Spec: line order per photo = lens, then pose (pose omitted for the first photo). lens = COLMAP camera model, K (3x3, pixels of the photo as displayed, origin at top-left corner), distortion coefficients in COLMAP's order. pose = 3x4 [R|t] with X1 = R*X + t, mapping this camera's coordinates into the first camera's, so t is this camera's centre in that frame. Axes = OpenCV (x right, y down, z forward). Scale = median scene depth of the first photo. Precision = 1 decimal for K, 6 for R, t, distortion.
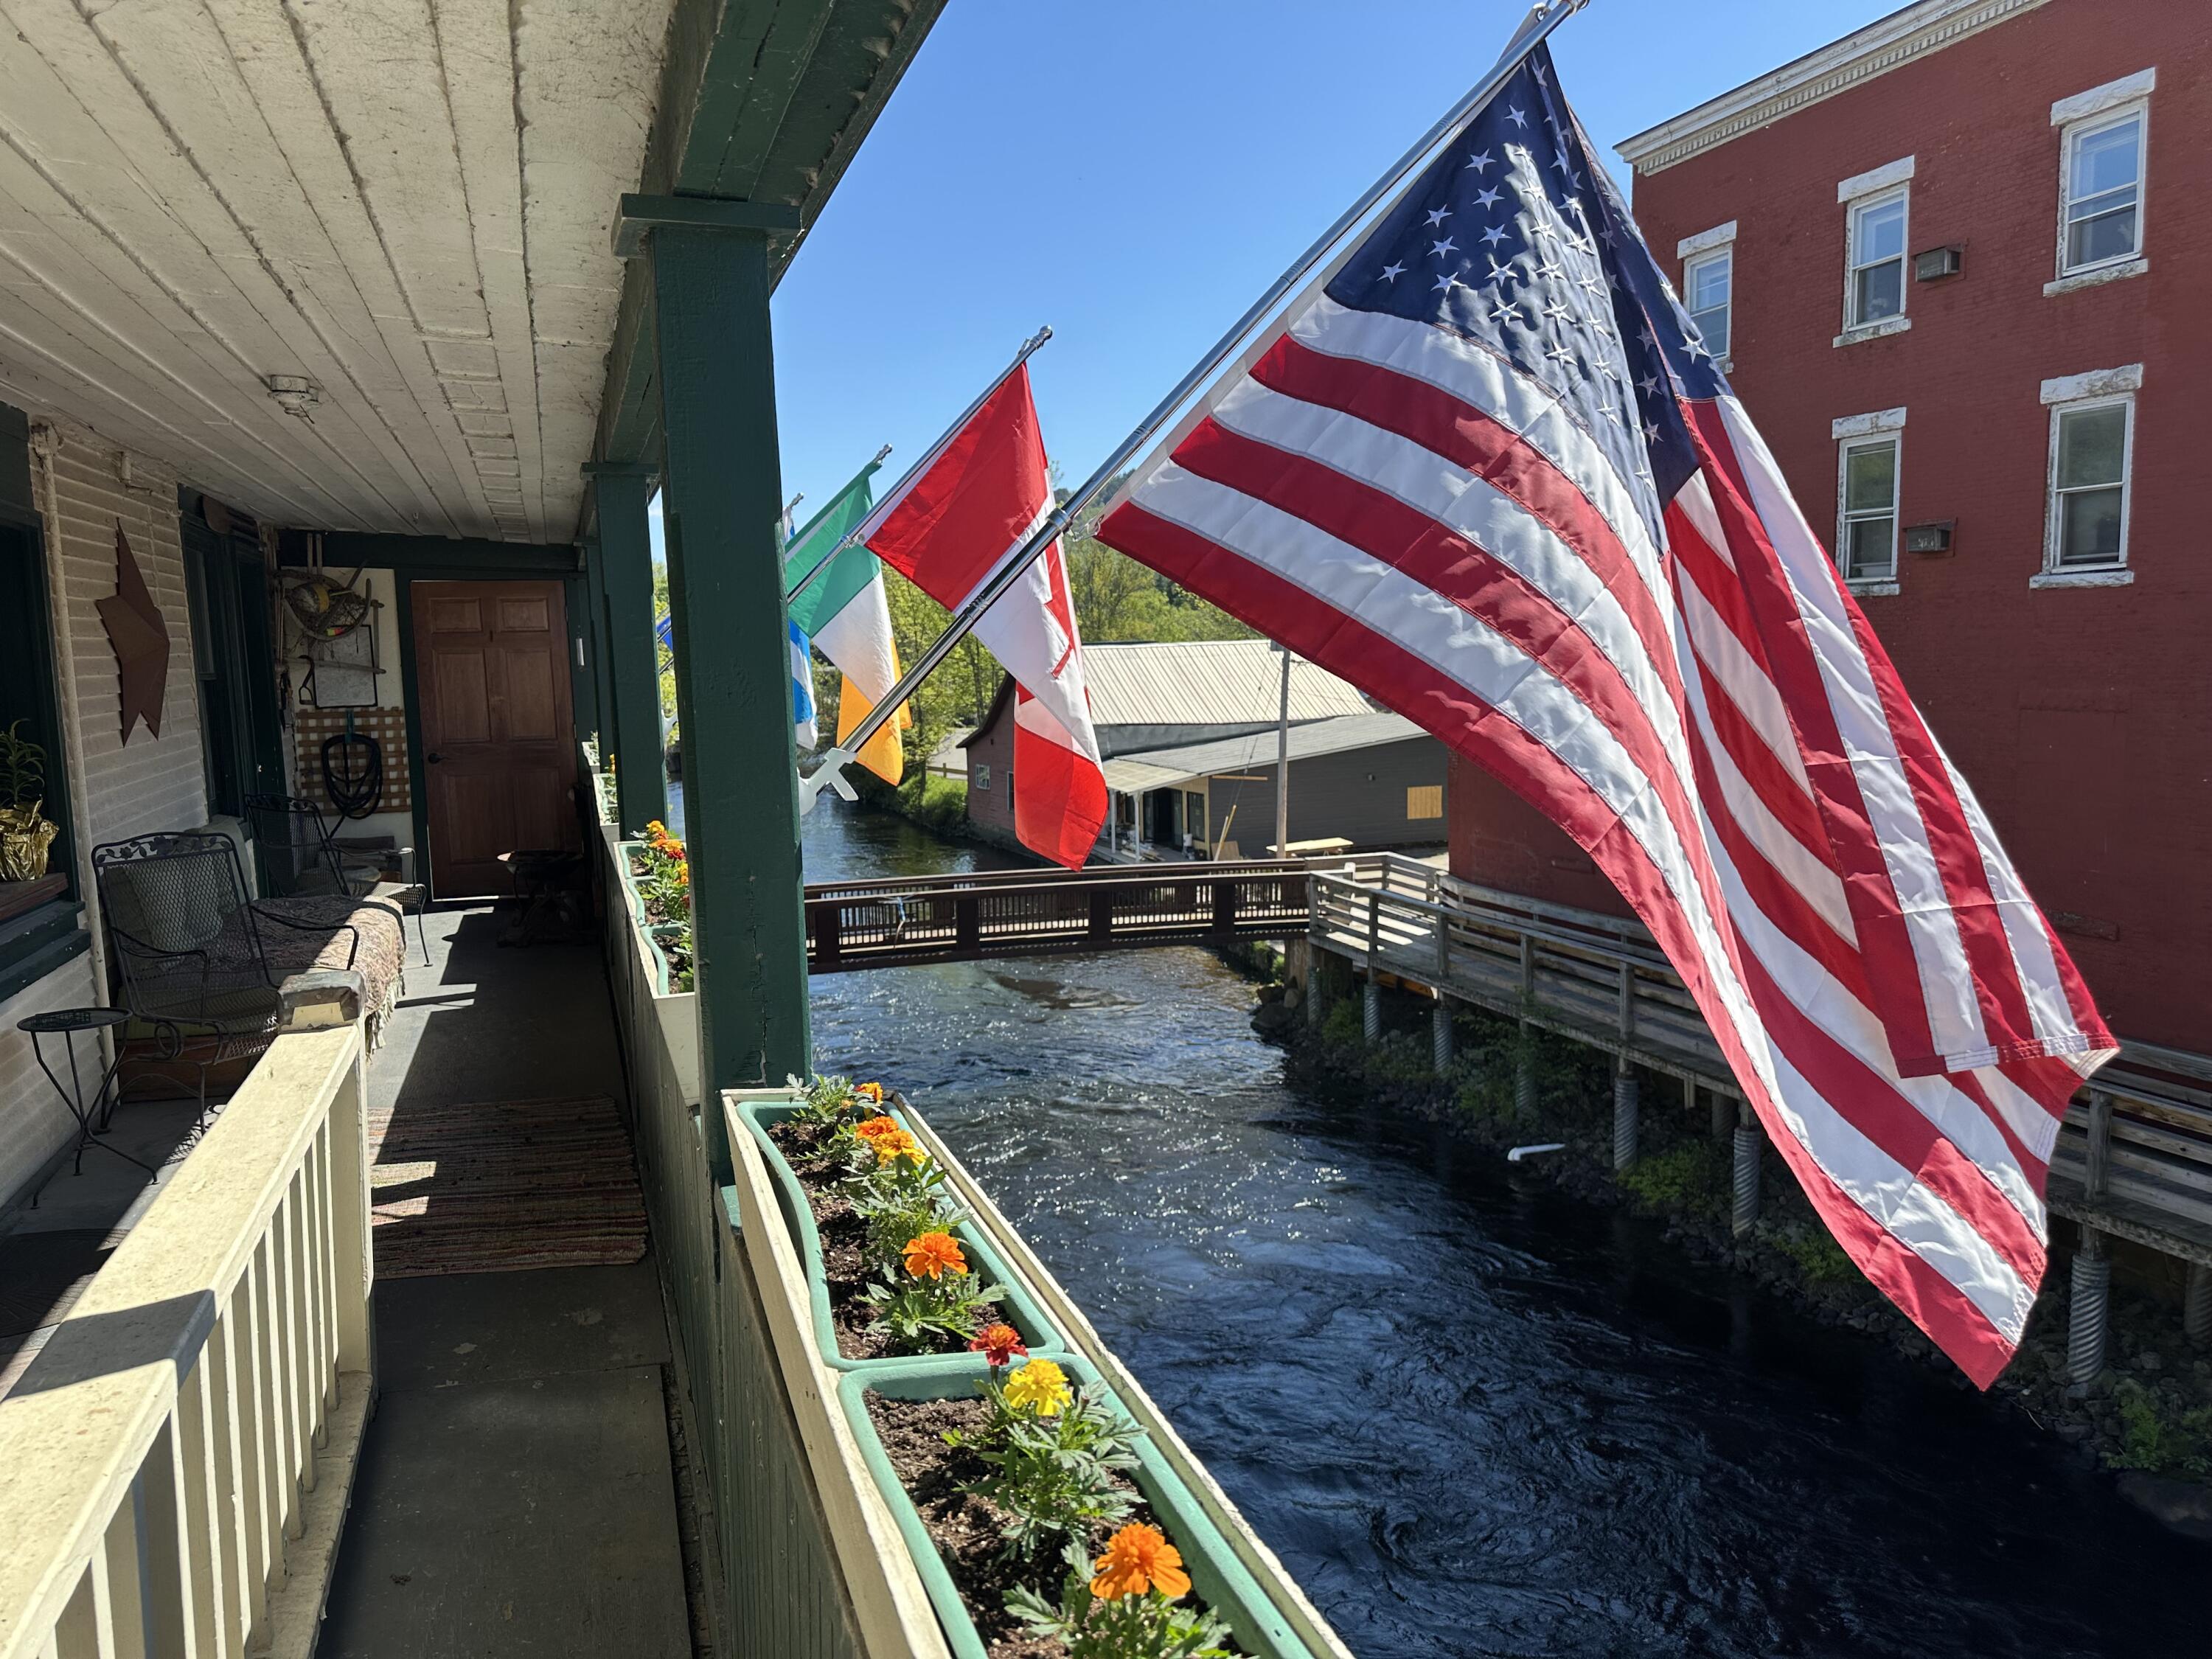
lens RADIAL K [[1550.0, 0, 1106.0], [0, 1550.0, 829.5], [0, 0, 1]] dist [0.046881, -0.066546]
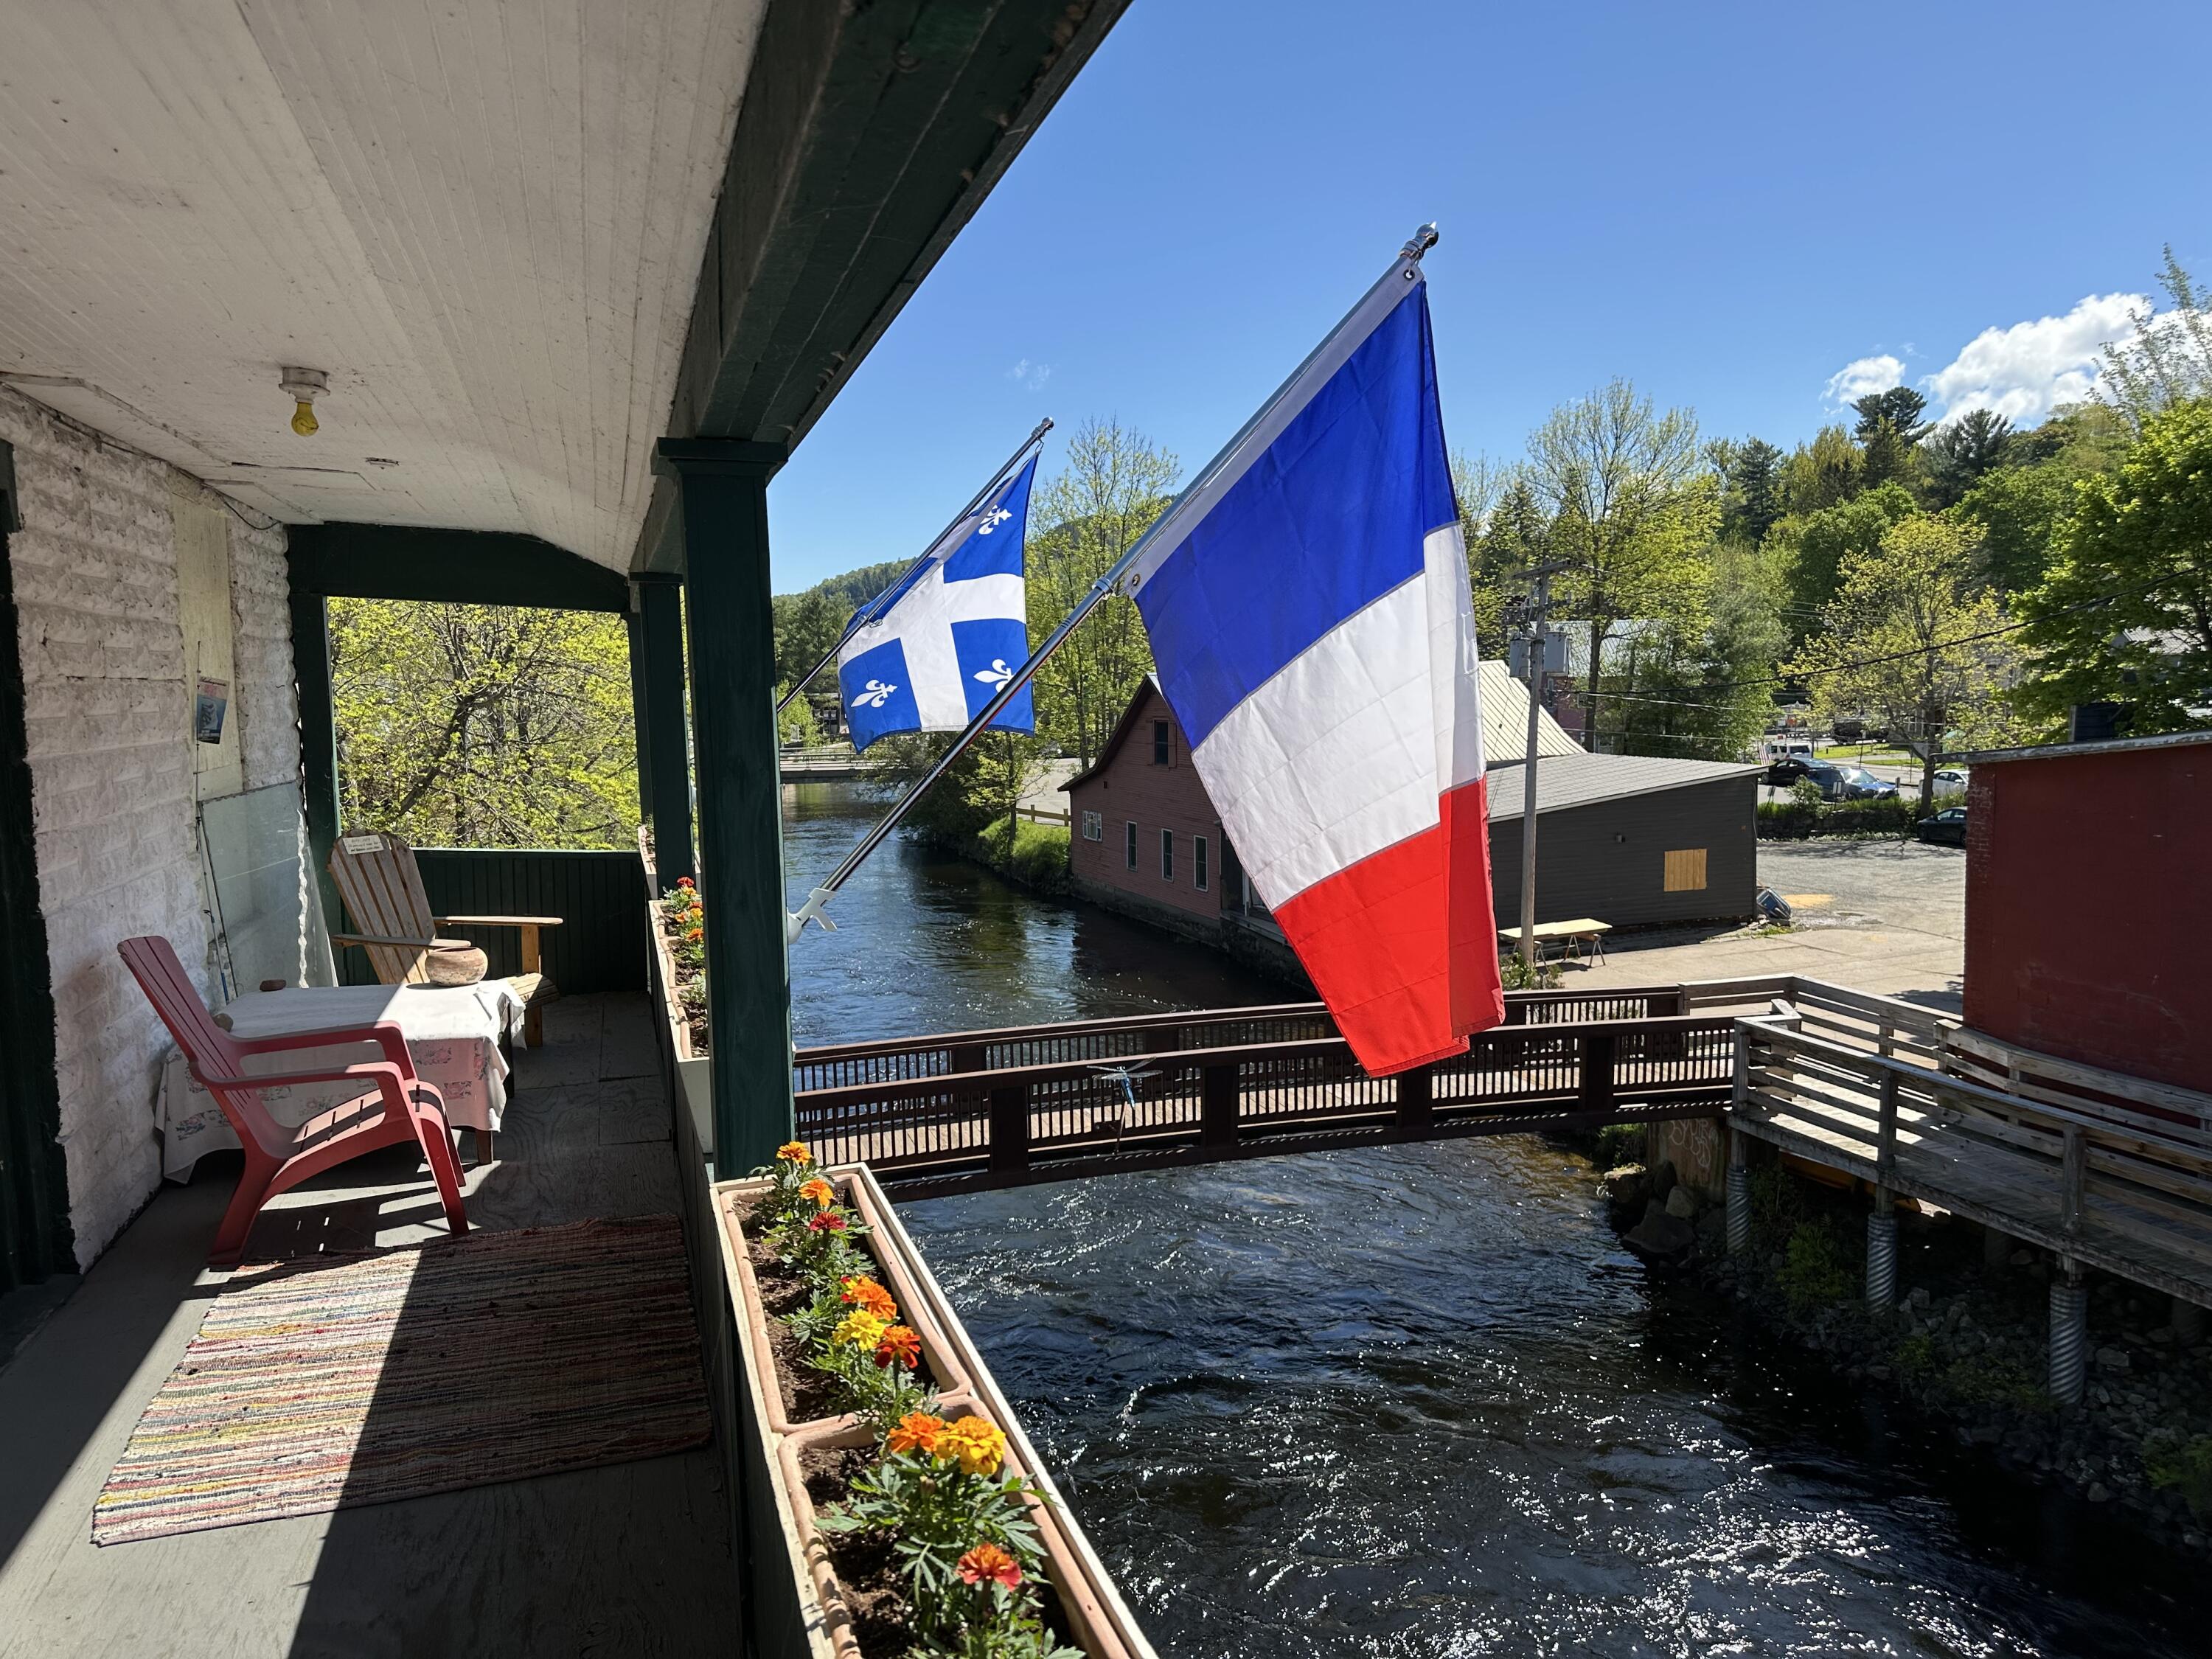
lens RADIAL K [[1586.8, 0, 1097.0], [0, 1586.8, 825.7], [0, 0, 1]] dist [0.054622, -0.071038]
pose [[0.999490, 0.004787, -0.031574, -0.156056], [-0.005431, 0.999778, -0.020348, -0.052294], [0.031470, 0.020509, 0.999294, 0.442734]]
